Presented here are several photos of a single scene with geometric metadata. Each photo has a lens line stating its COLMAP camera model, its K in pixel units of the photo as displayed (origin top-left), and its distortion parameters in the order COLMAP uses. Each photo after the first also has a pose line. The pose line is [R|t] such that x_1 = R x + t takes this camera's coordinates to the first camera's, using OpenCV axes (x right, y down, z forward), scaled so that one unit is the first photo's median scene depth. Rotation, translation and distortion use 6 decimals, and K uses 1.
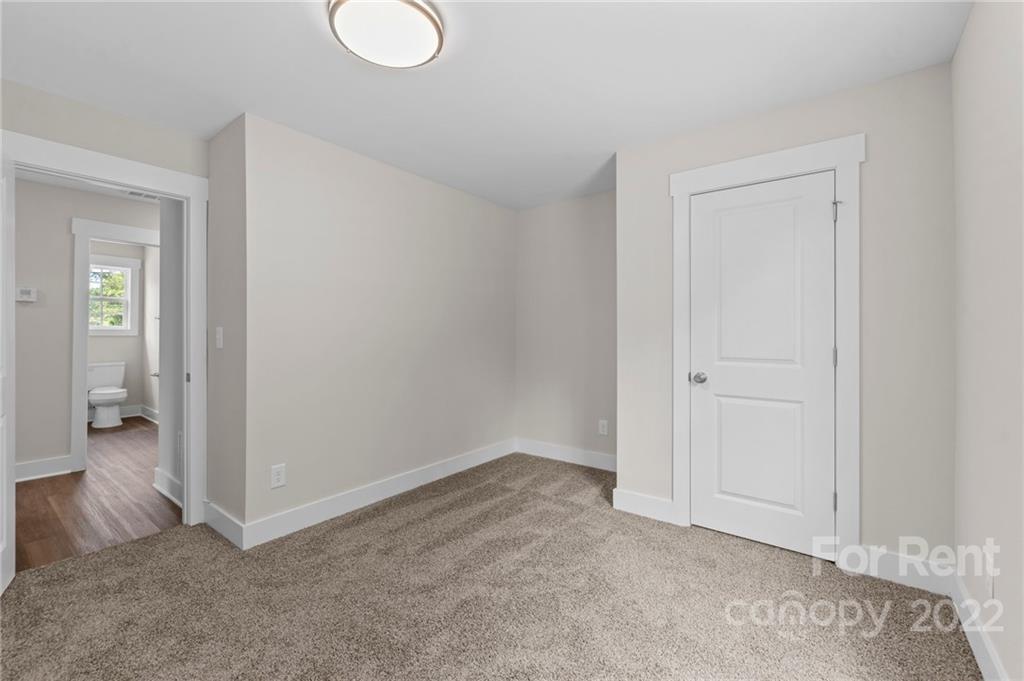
lens RADIAL K [[430.5, 0, 516.1], [0, 430.5, 332.9], [0, 0, 1]] dist [0.001209, -0.000170]
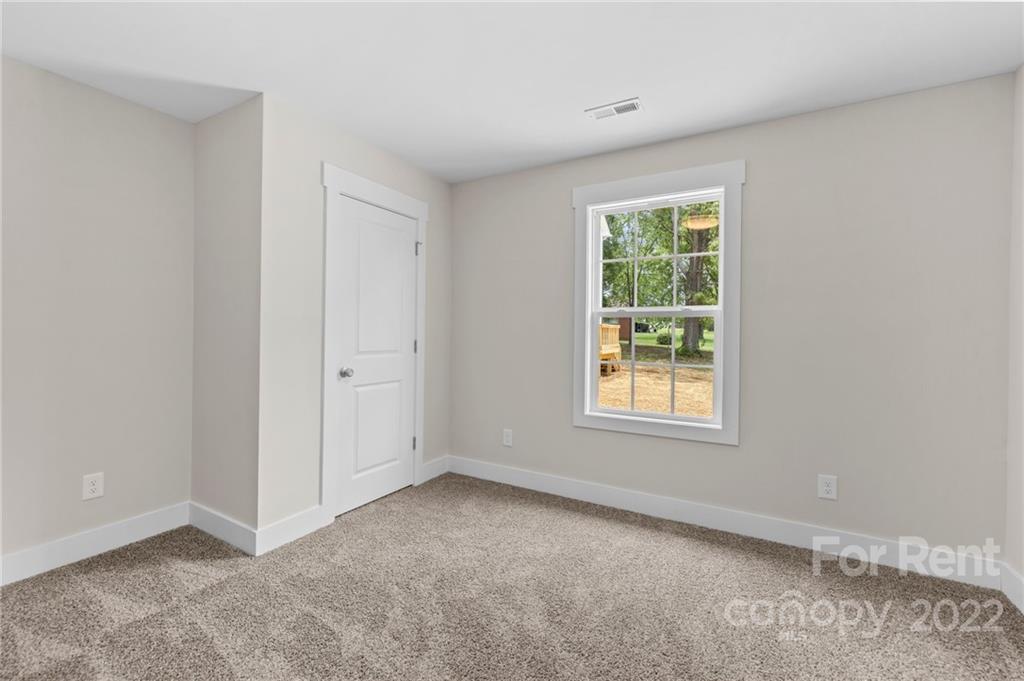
lens RADIAL K [[430.5, 0, 511.2], [0, 430.5, 333.9], [0, 0, 1]] dist [0.001209, -0.000170]
pose [[-0.121769, -0.009100, 0.992517, -0.670909], [-0.015181, 0.999858, 0.007305, -0.002213], [-0.992442, -0.014178, -0.121890, 0.742571]]
